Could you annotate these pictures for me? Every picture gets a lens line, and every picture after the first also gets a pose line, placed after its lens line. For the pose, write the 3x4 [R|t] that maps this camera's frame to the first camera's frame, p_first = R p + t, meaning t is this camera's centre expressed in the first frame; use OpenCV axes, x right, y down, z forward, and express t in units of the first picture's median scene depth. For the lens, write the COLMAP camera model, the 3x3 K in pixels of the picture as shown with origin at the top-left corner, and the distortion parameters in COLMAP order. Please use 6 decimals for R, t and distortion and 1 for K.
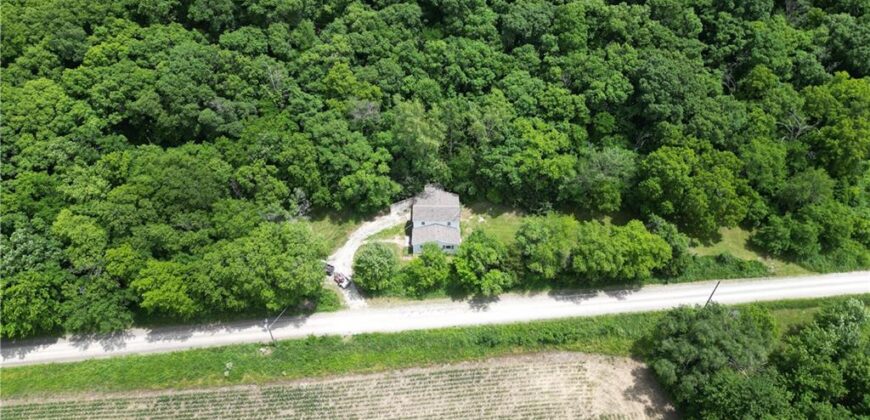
lens RADIAL K [[613.4, 0, 435.0], [0, 613.4, 210.0], [0, 0, 1]] dist [0.038617, -0.007752]
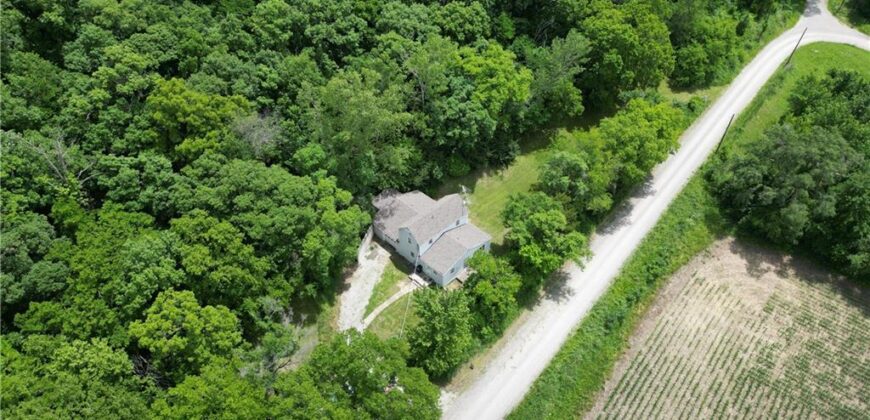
lens RADIAL K [[613.4, 0, 435.0], [0, 613.4, 210.0], [0, 0, 1]] dist [0.038617, -0.007752]
pose [[0.694081, -0.483282, 0.533563, -0.343031], [0.504335, 0.855317, 0.118654, -0.081056], [-0.513709, 0.186739, 0.837396, 0.430839]]
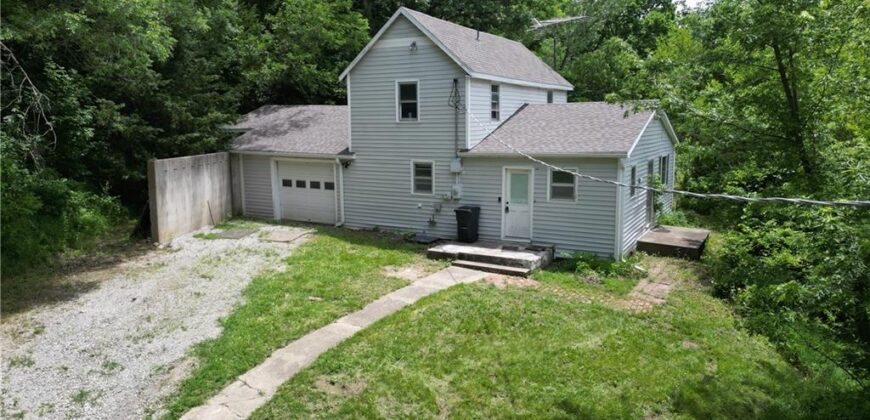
lens RADIAL K [[613.4, 0, 435.0], [0, 613.4, 210.0], [0, 0, 1]] dist [0.038617, -0.007752]
pose [[0.466261, -0.124933, 0.875781, -0.161652], [0.628191, 0.743799, -0.228340, 0.066298], [-0.622878, 0.656623, 0.425286, 0.940850]]
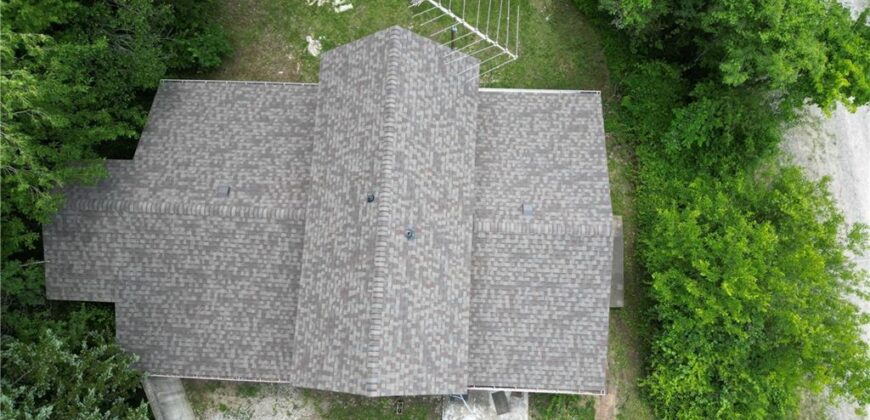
lens RADIAL K [[613.4, 0, 435.0], [0, 613.4, 210.0], [0, 0, 1]] dist [0.038617, -0.007752]
pose [[0.020252, -0.976832, 0.213046, -0.025832], [0.699637, 0.166069, 0.694931, -0.082731], [-0.714211, 0.134981, 0.686792, 0.884290]]
